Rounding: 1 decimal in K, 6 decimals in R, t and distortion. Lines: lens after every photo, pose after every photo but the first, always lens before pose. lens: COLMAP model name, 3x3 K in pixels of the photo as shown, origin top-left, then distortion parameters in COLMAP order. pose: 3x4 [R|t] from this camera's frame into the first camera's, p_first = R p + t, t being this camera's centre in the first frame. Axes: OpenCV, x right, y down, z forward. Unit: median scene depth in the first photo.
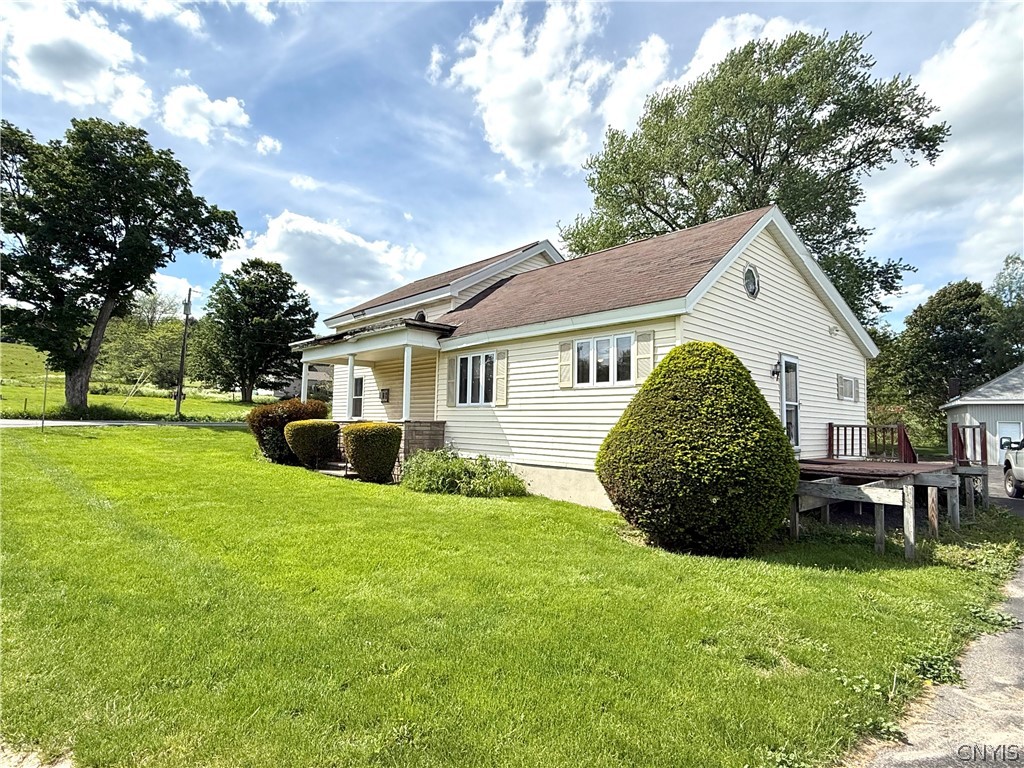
lens RADIAL K [[546.4, 0, 512.0], [0, 546.4, 384.0], [0, 0, 1]] dist [-0.005729, -0.000101]
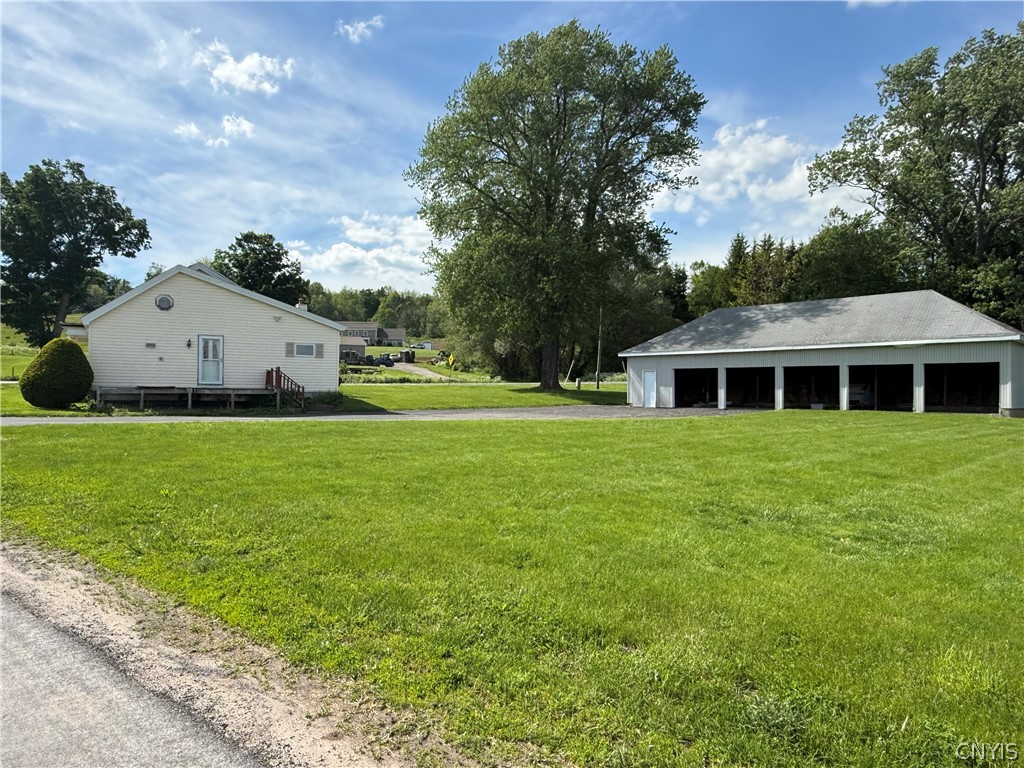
lens RADIAL K [[709.5, 0, 512.0], [0, 709.5, 384.0], [0, 0, 1]] dist [-0.000527, -0.001281]
pose [[0.963593, -0.022625, -0.266415, 0.812762], [0.038089, 0.997867, 0.053021, 0.018734], [0.264647, -0.061238, 0.962399, -0.431448]]
